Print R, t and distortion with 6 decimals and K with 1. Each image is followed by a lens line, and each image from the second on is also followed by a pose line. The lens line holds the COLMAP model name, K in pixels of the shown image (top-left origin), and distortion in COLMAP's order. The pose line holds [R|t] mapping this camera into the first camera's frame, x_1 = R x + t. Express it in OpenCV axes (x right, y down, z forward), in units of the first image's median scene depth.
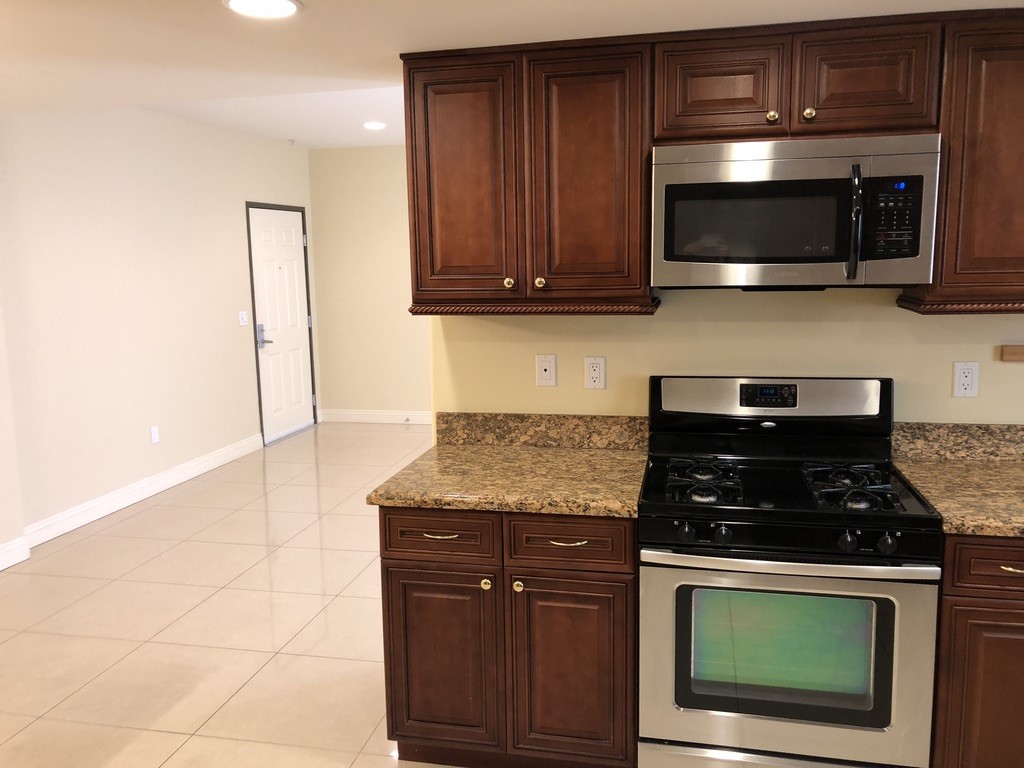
lens RADIAL K [[846.0, 0, 511.2], [0, 846.0, 376.7], [0, 0, 1]] dist [0.051786, -0.043458]
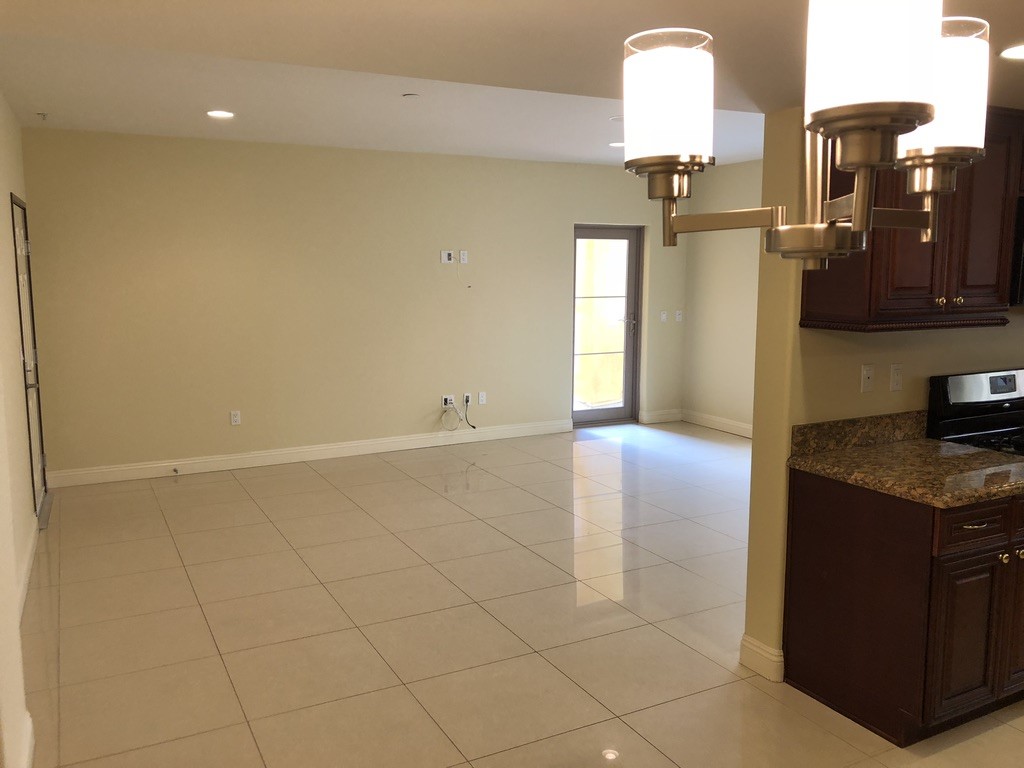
lens RADIAL K [[846.0, 0, 482.8], [0, 846.0, 370.5], [0, 0, 1]] dist [0.051786, -0.043458]
pose [[0.766305, -0.062686, 0.639412, -1.073306], [0.079945, 0.996797, 0.001912, -0.060295], [-0.637484, 0.049652, 0.768862, 0.445410]]
